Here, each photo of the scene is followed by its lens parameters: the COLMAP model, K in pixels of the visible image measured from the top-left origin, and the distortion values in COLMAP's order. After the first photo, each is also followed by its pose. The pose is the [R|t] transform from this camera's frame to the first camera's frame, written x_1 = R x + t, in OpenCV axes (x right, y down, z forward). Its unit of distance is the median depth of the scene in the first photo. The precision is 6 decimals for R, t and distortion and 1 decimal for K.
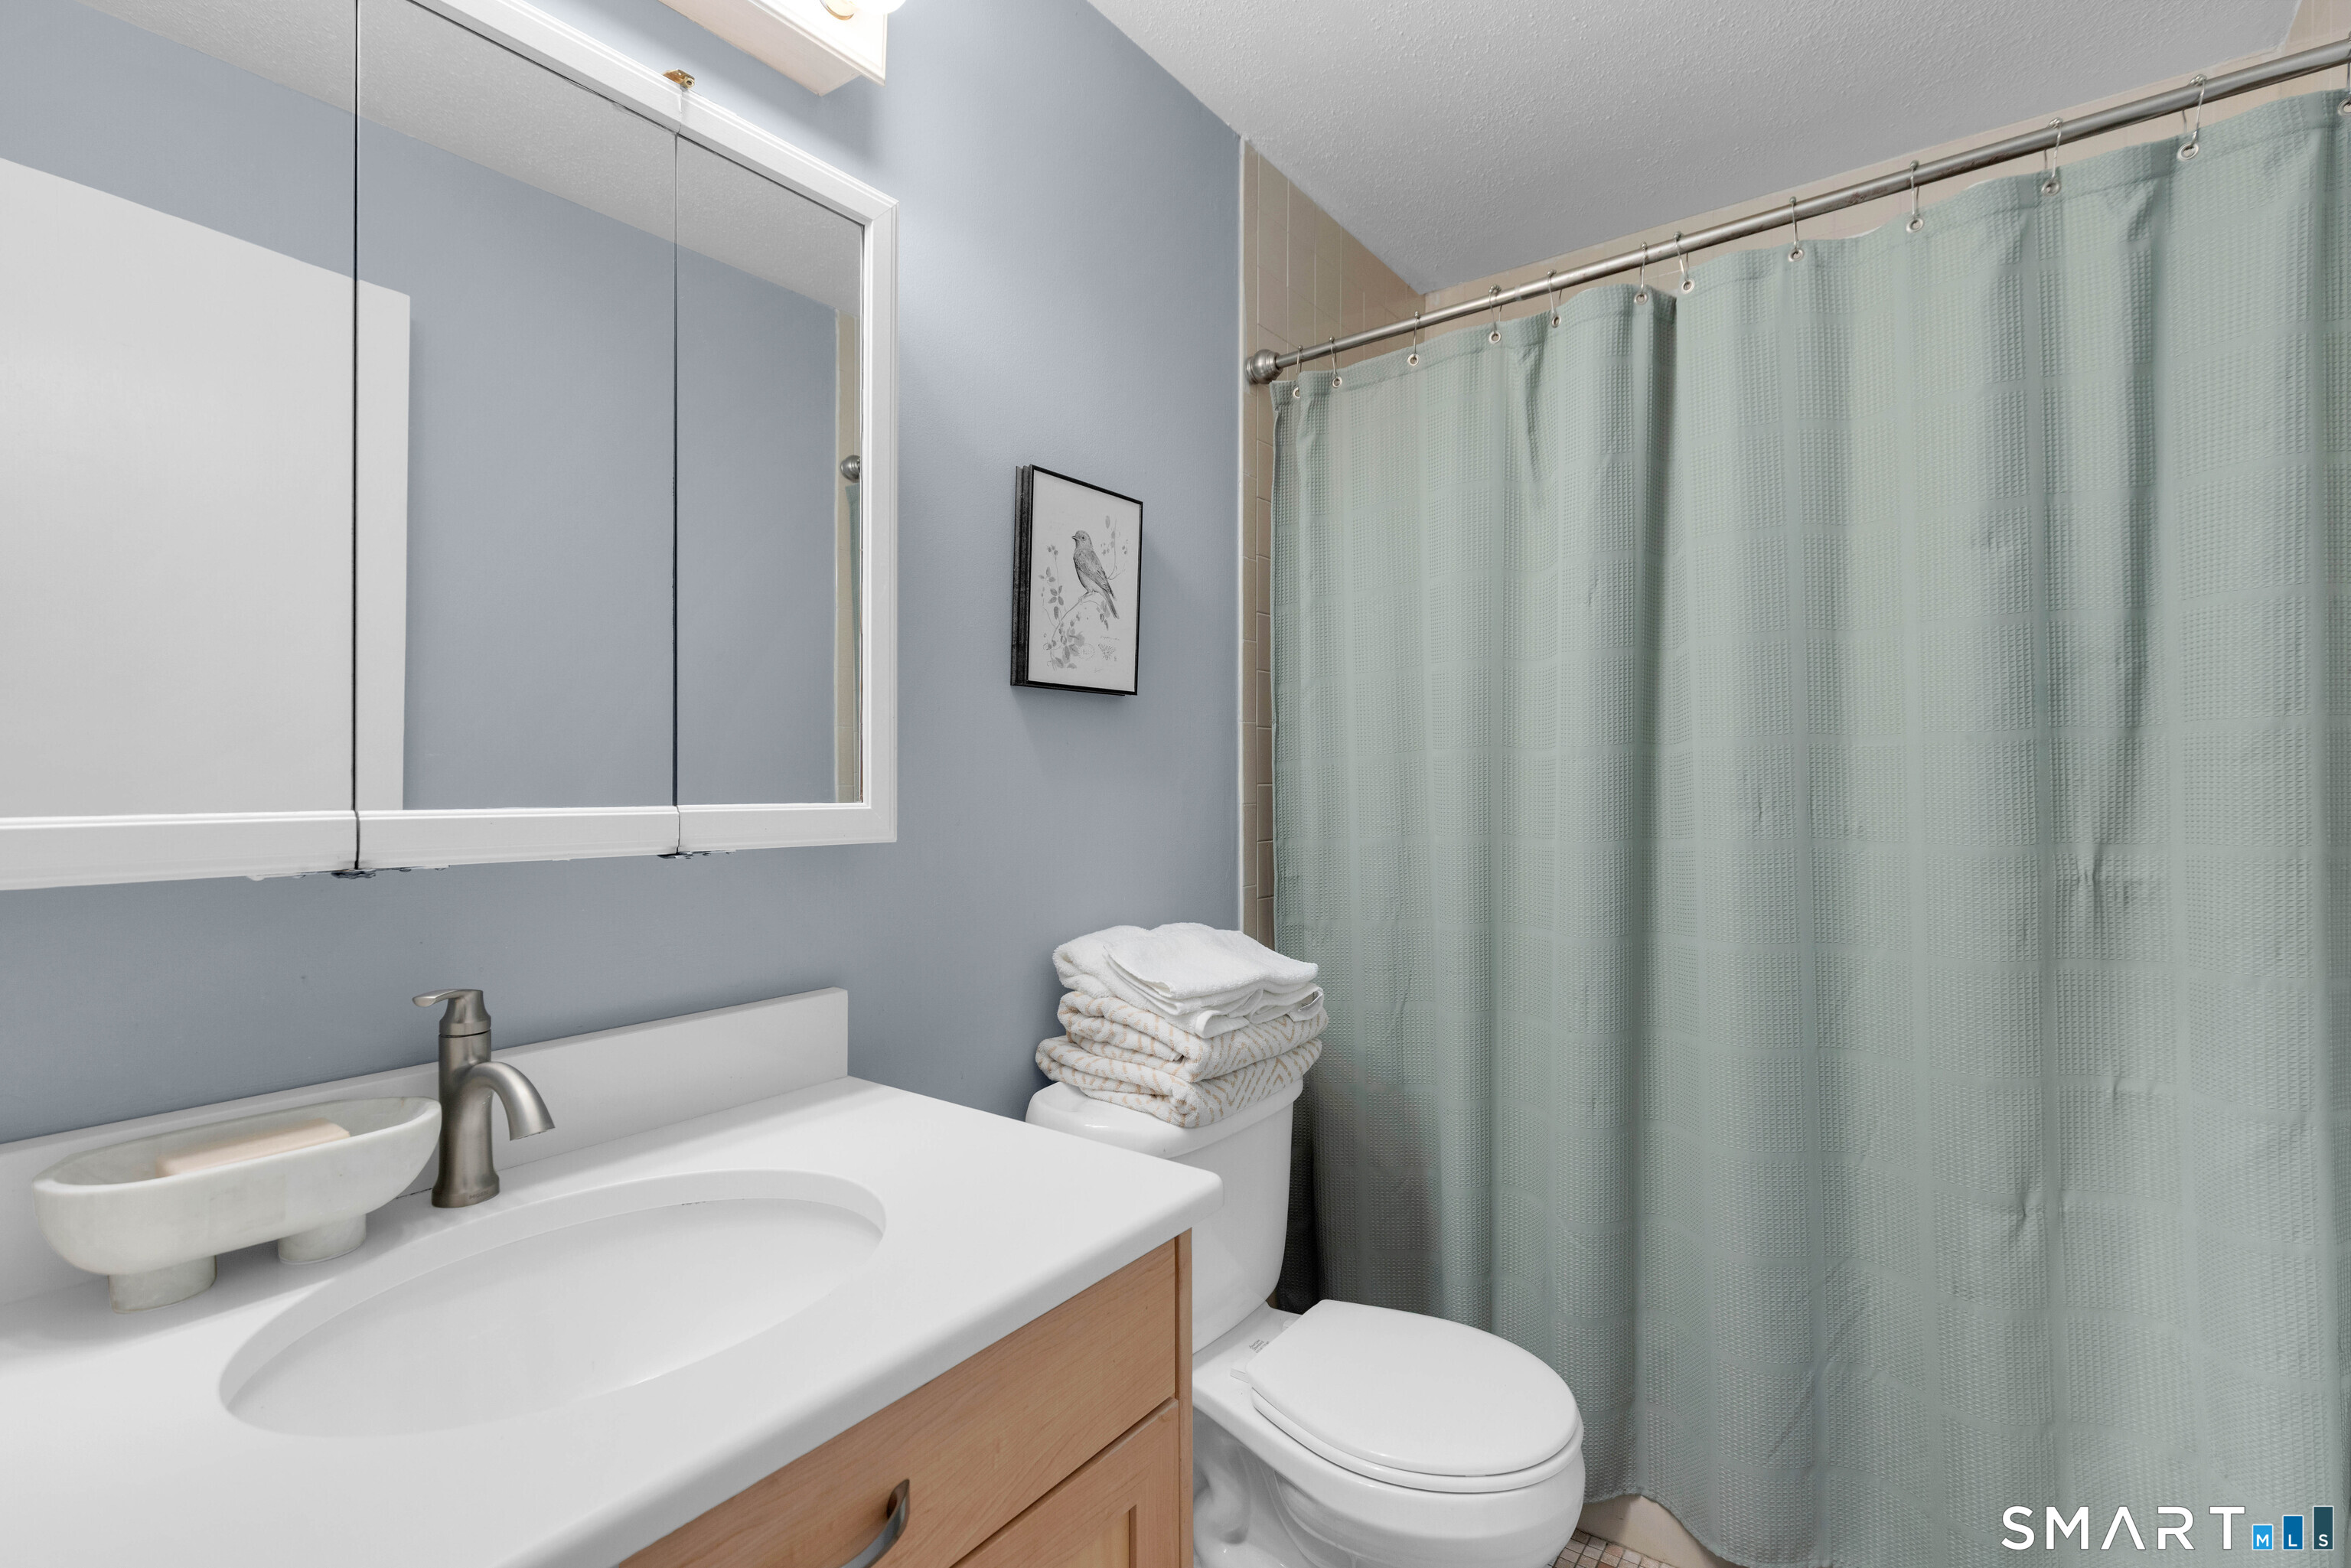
lens RADIAL K [[1075.7, 0, 1172.6], [0, 1075.7, 790.4], [0, 0, 1]] dist [-0.001132, -0.000171]
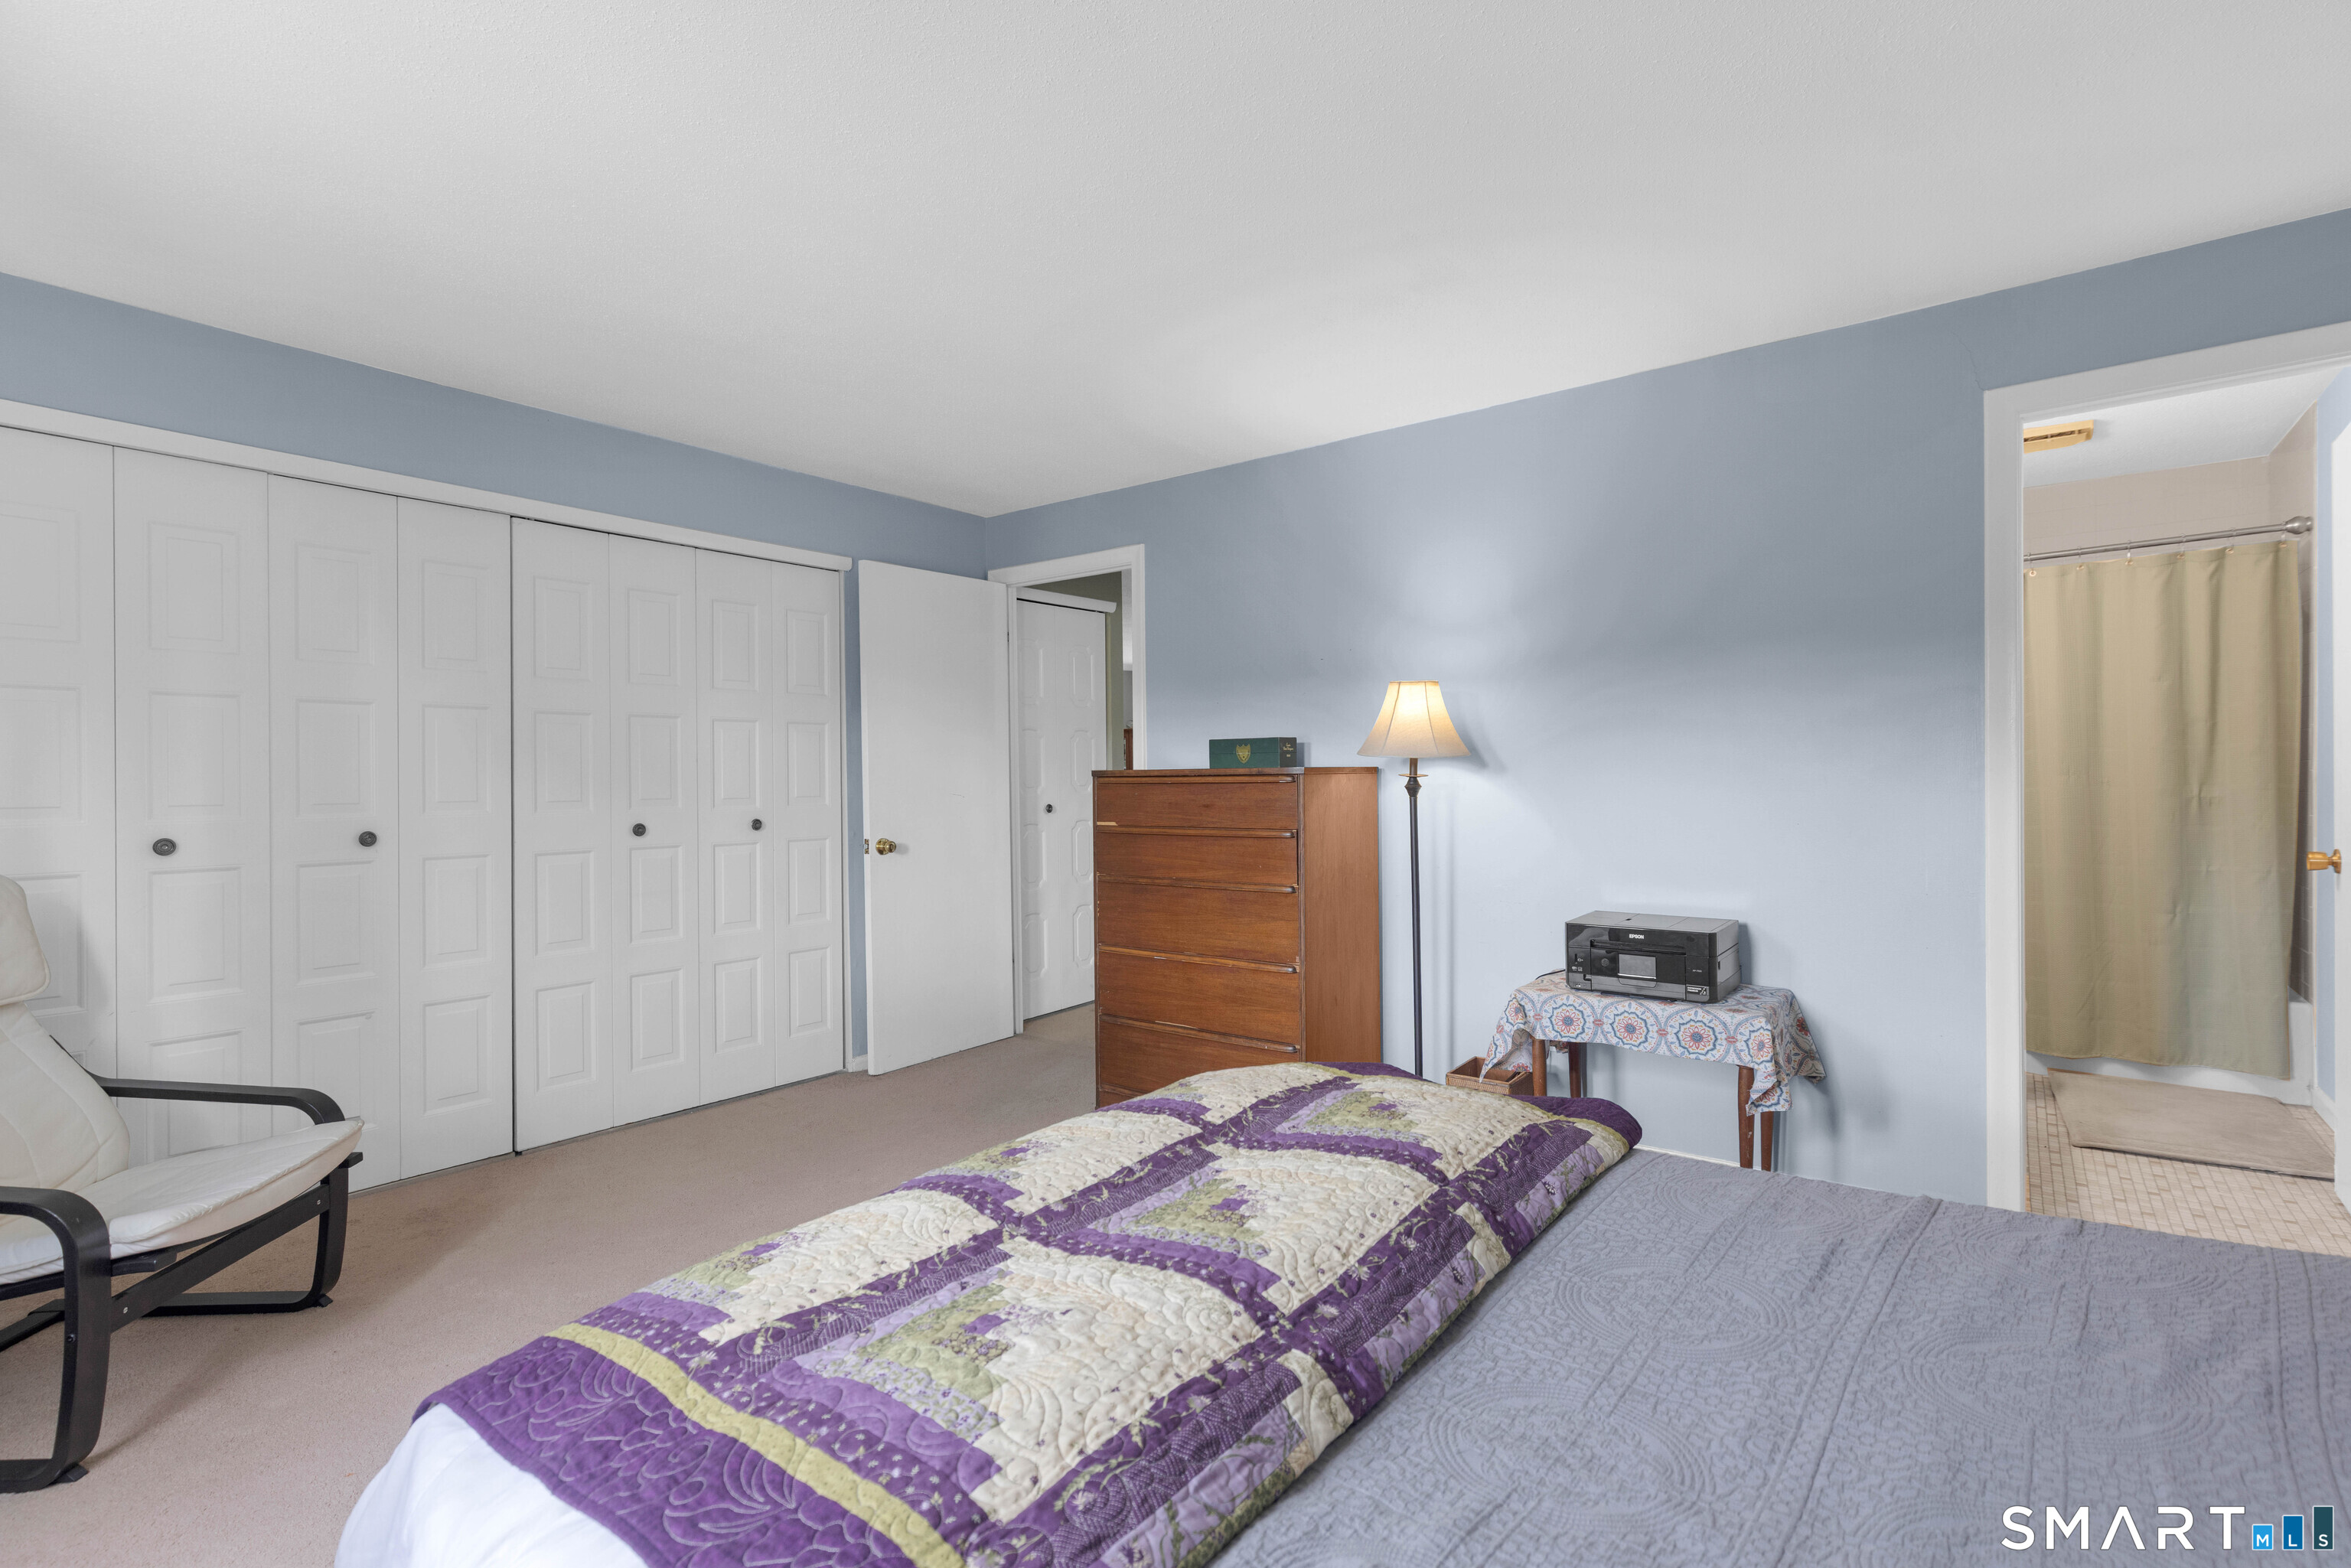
lens RADIAL K [[1075.7, 0, 1180.5], [0, 1075.7, 776.8], [0, 0, 1]] dist [-0.001132, -0.000171]
pose [[0.999811, -0.008573, -0.017469, -1.816284], [0.008503, 0.999955, -0.004088, 0.016987], [0.017503, 0.003939, 0.999839, -1.922205]]
